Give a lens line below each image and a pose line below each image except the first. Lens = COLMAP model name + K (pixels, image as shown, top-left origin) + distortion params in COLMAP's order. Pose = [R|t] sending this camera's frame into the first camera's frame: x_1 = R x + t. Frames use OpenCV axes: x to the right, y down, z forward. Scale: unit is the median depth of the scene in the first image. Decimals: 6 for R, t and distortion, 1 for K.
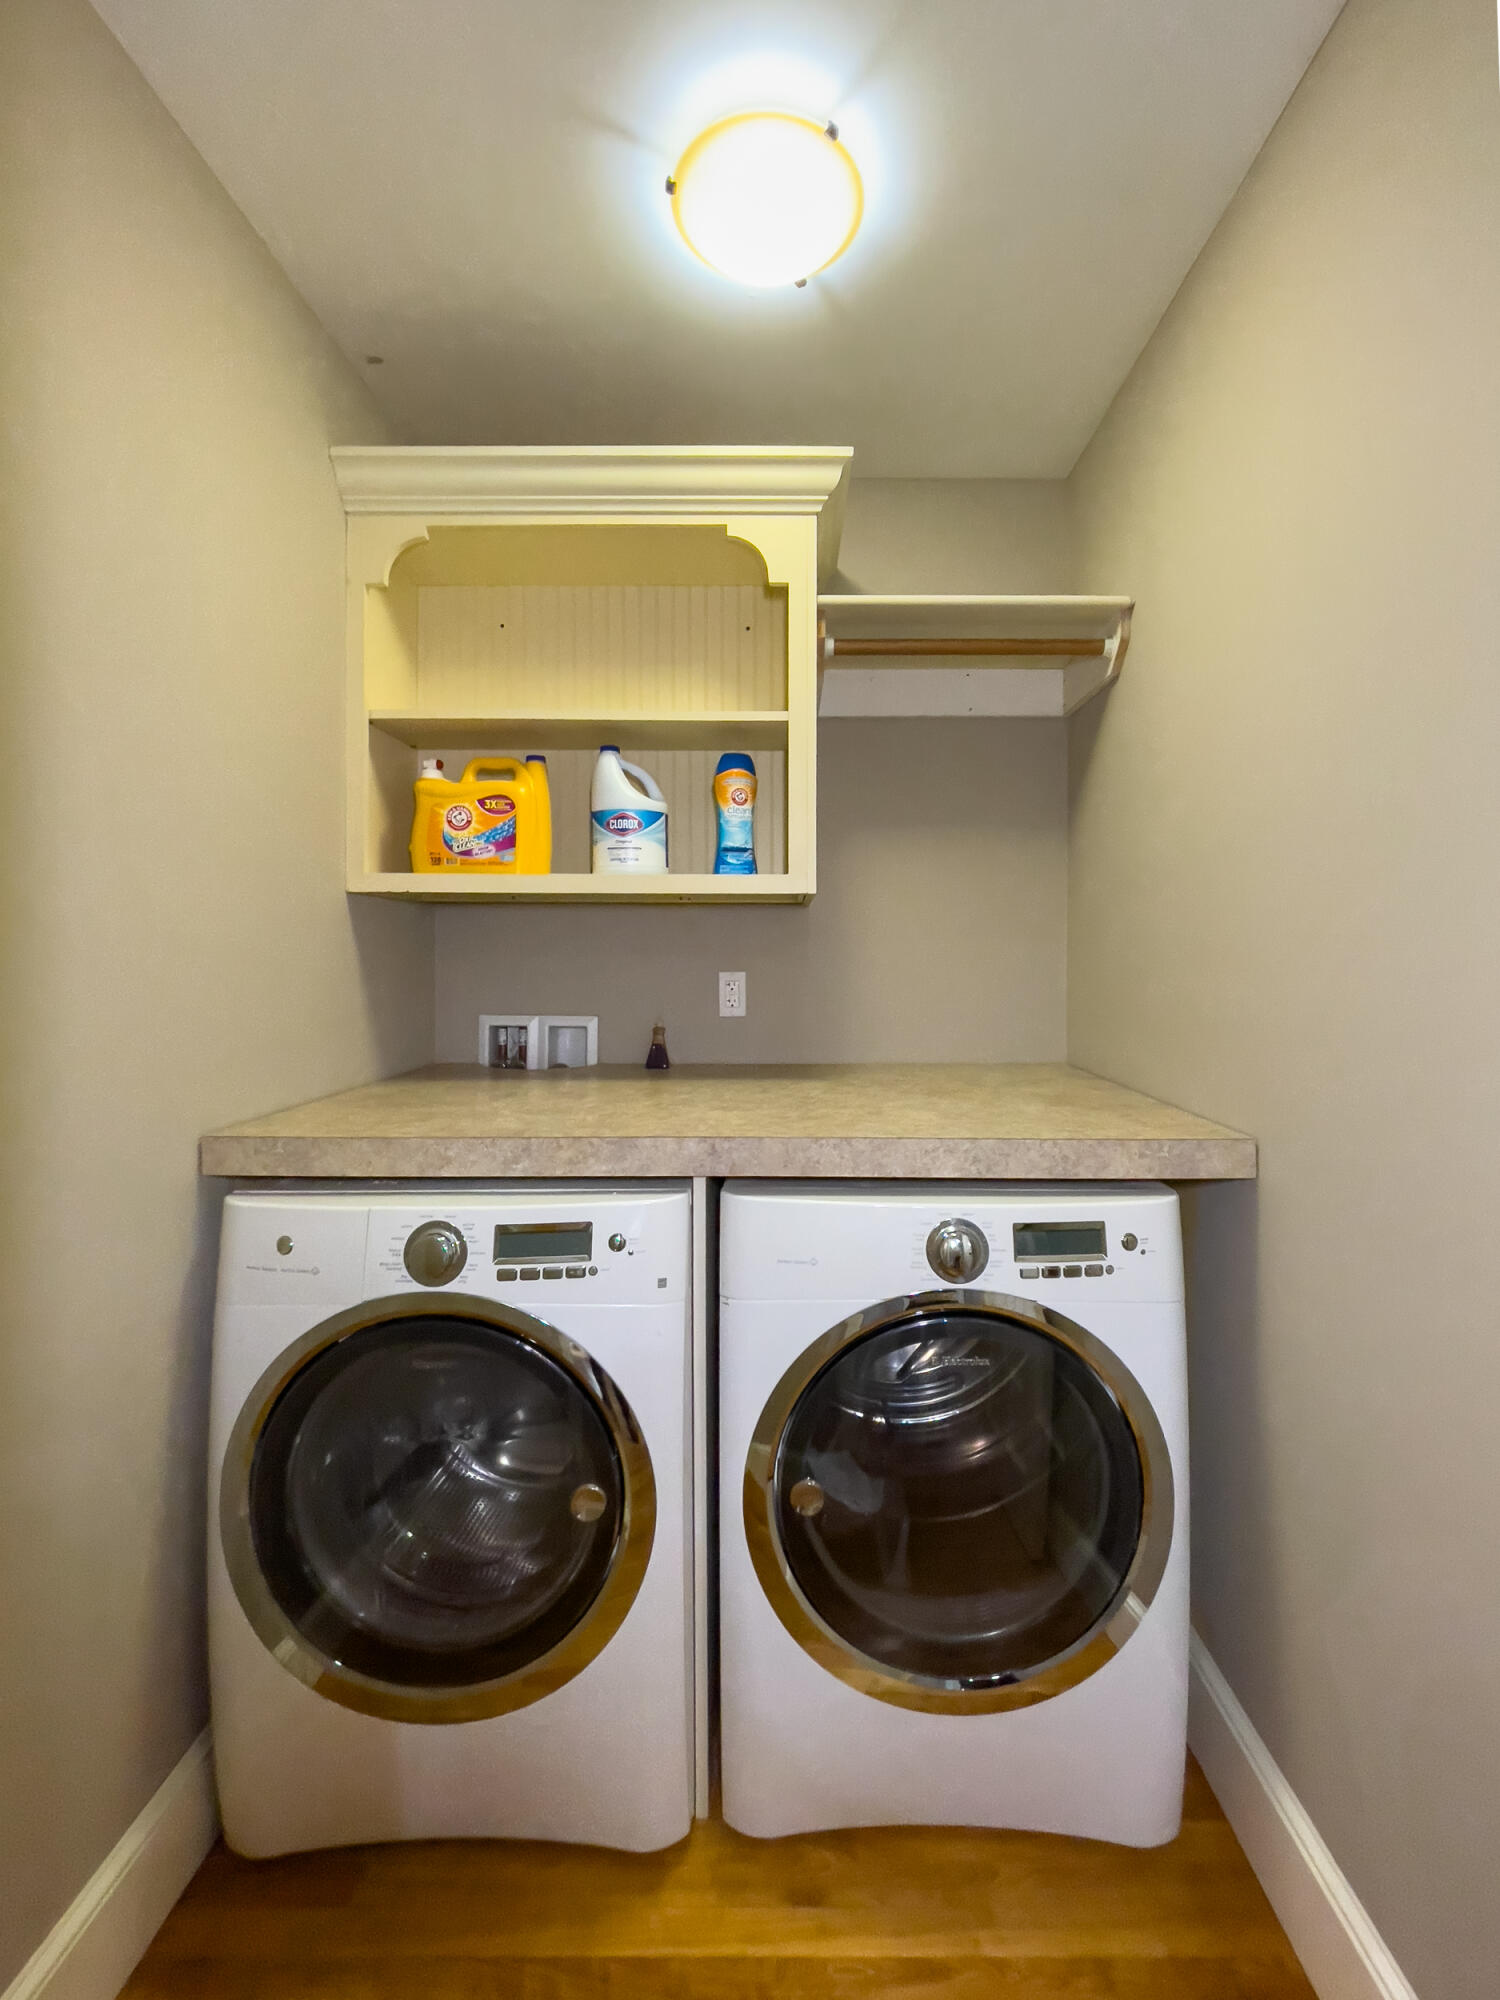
lens RADIAL K [[833.5, 0, 750.0], [0, 833.5, 1000.0], [0, 0, 1]] dist [-0.016519, 0.008318]
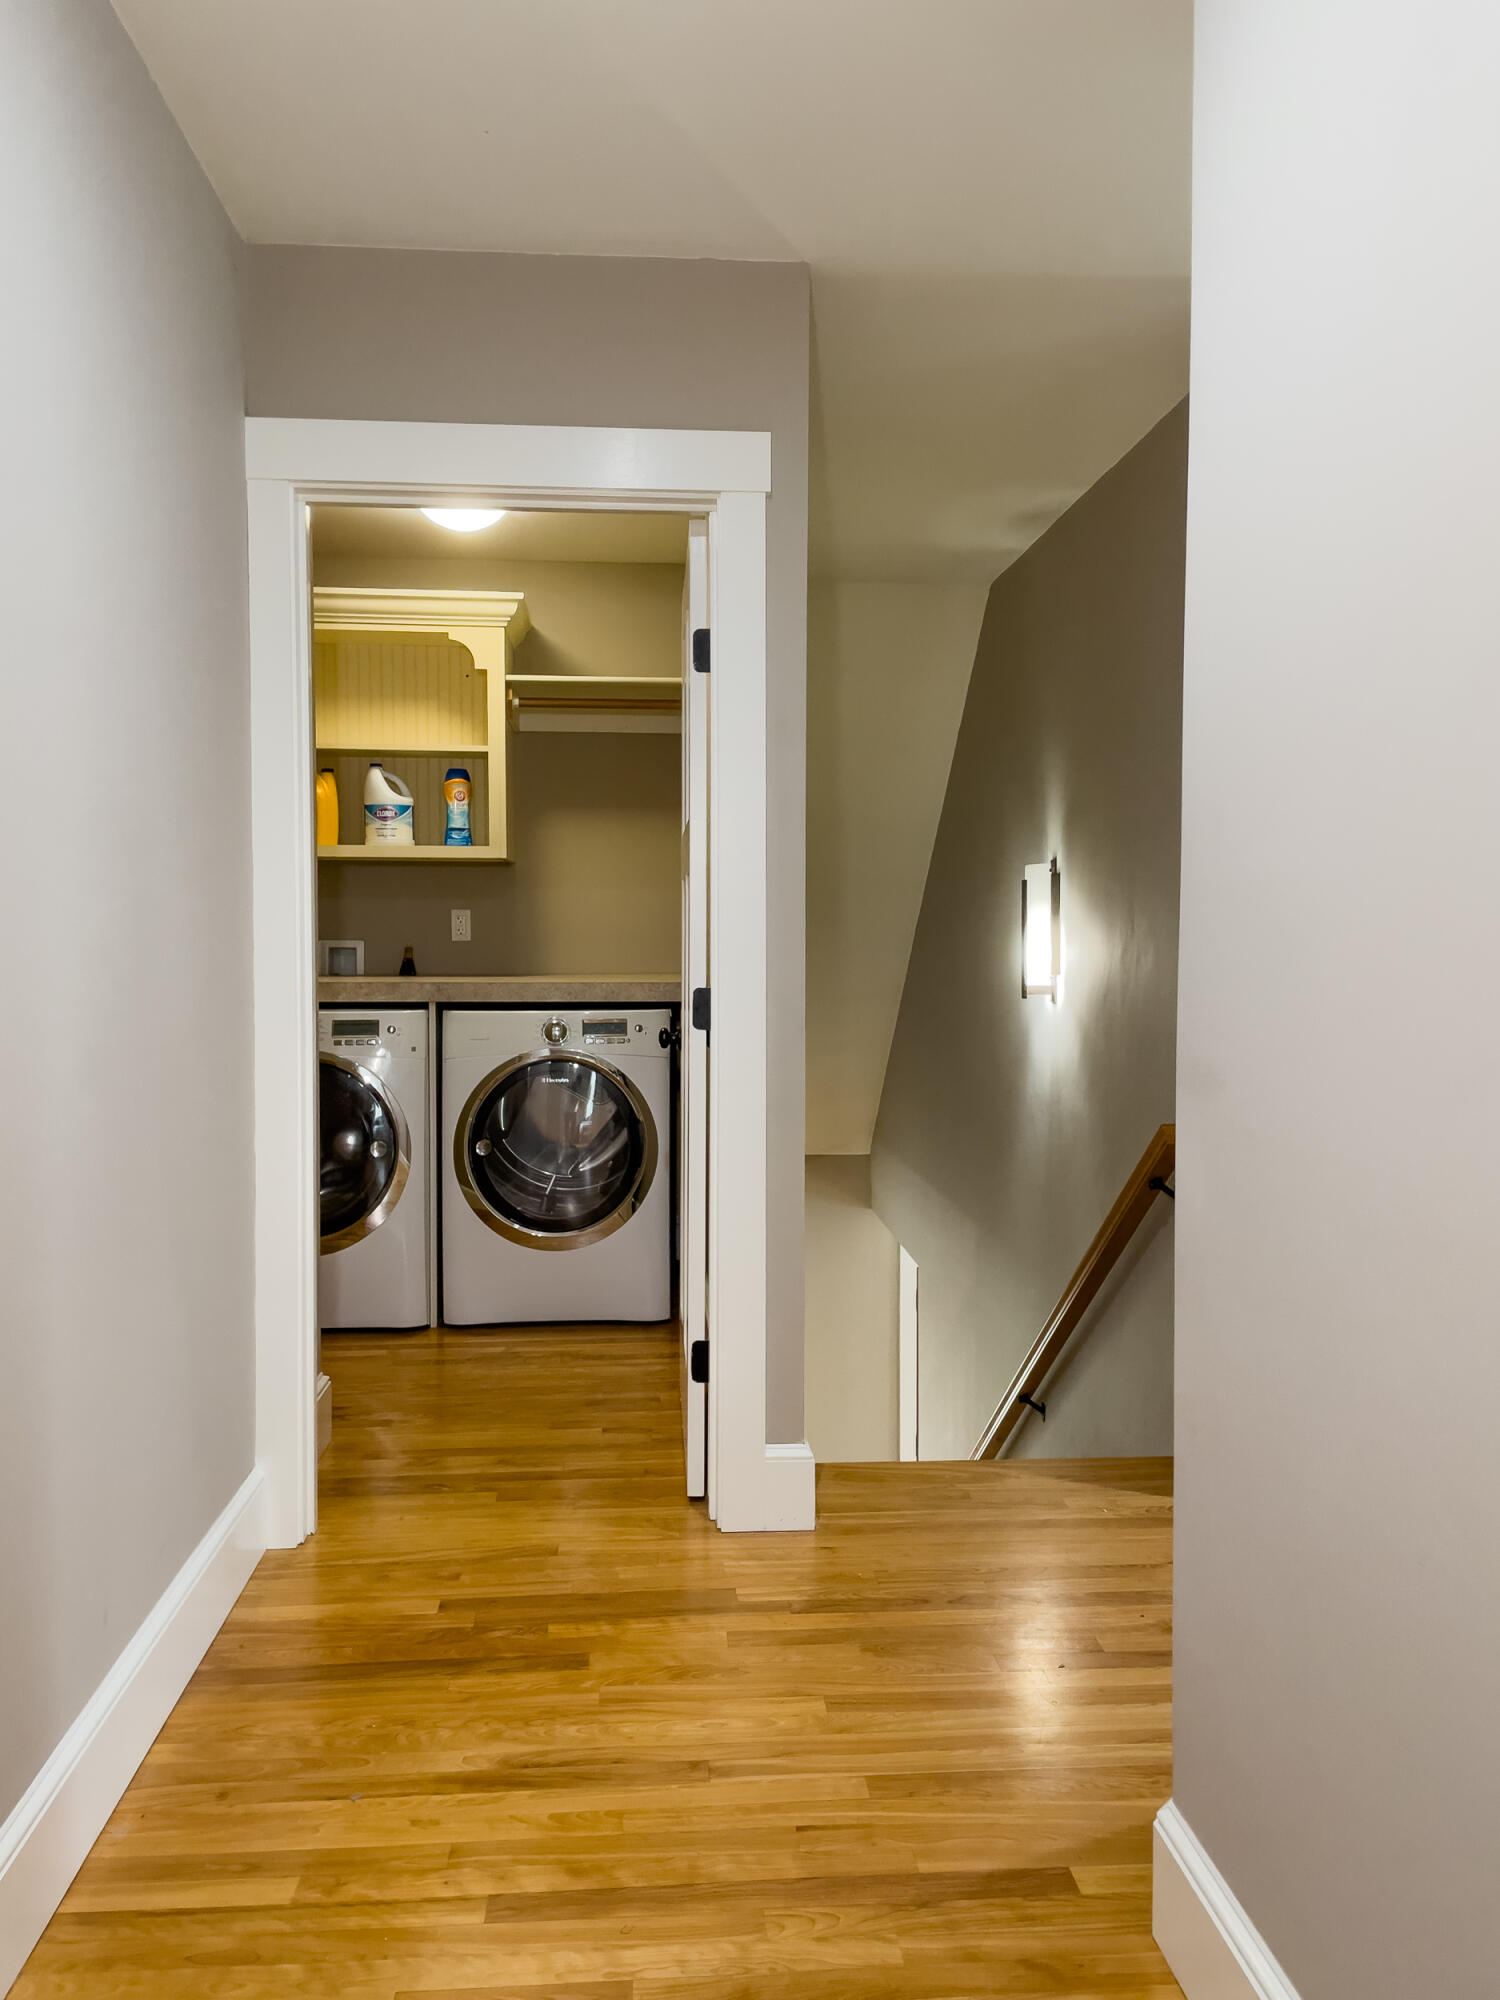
lens RADIAL K [[1687.8, 0, 750.0], [0, 1687.8, 1000.0], [0, 0, 1]] dist [0.087170, 0.000316]
pose [[0.995097, -0.007437, 0.098626, 0.220556], [0.008515, 0.999909, -0.010507, 0.186643], [-0.098539, 0.011295, 0.995069, -2.306099]]
